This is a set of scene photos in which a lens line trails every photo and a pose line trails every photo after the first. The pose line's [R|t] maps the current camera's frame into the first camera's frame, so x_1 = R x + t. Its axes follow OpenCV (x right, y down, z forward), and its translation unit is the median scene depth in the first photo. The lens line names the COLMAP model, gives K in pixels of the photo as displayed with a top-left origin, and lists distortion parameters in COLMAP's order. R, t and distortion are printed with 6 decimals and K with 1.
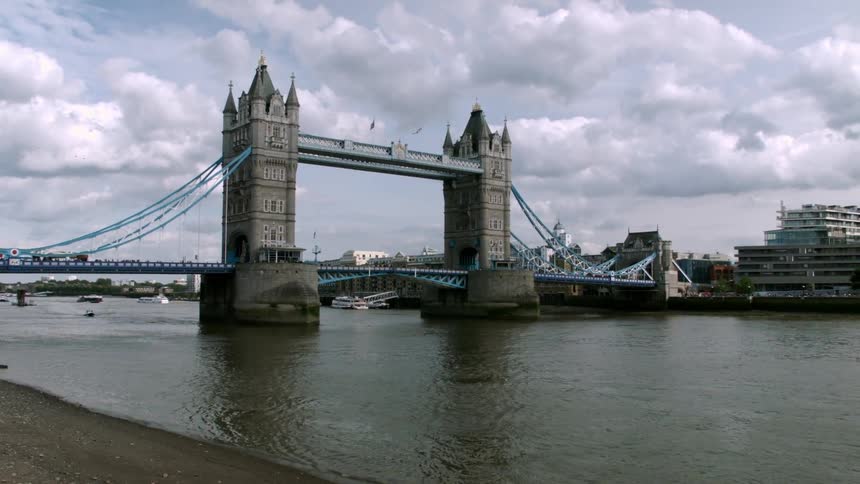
lens RADIAL K [[706.5, 0, 428.9], [0, 706.5, 260.2], [0, 0, 1]] dist [0.001918, 0.003485]
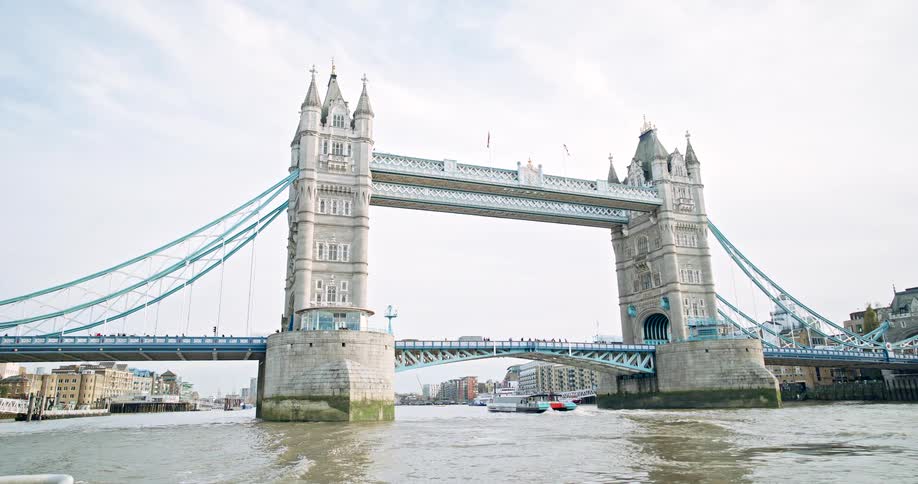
lens RADIAL K [[550.1, 0, 469.5], [0, 550.1, 246.6], [0, 0, 1]] dist [0.003059, 0.002565]
pose [[0.950892, -0.096989, -0.293933, 0.051436], [0.033241, 0.976145, -0.214561, 0.030194], [0.307732, 0.194254, 0.931433, 0.436422]]
